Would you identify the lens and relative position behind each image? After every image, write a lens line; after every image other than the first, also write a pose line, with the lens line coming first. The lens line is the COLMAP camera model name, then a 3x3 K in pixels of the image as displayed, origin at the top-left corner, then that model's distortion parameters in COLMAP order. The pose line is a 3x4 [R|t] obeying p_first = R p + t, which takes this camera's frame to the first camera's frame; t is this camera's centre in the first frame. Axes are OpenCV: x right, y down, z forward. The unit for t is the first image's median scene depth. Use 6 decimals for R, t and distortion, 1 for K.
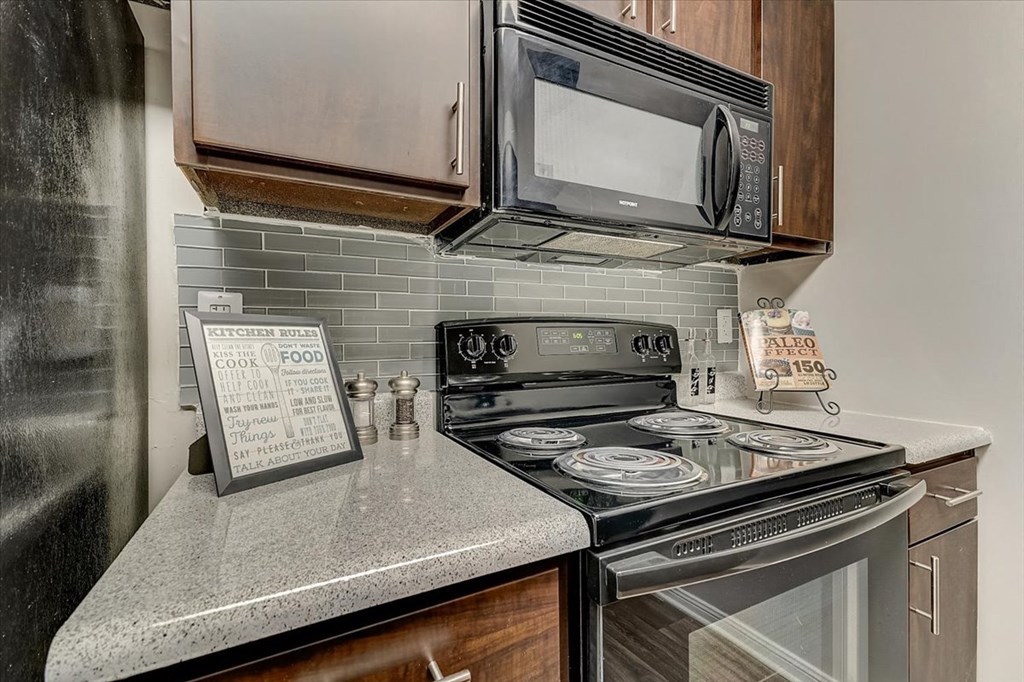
lens RADIAL K [[440.8, 0, 514.0], [0, 440.8, 342.8], [0, 0, 1]] dist [0.008497, -0.001501]
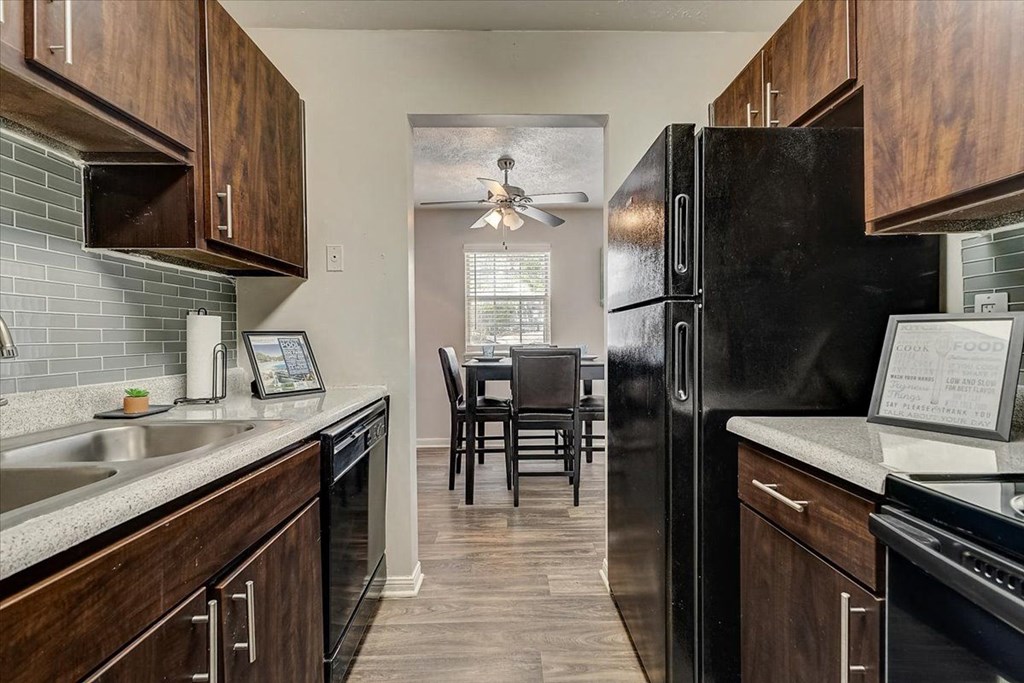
lens RADIAL K [[440.8, 0, 512.5], [0, 440.8, 338.2], [0, 0, 1]] dist [0.008497, -0.001501]
pose [[-0.449206, 0.015471, -0.893294, 1.175199], [0.003671, 0.999874, 0.015471, -0.014505], [0.893420, 0.003670, -0.449206, 0.401168]]
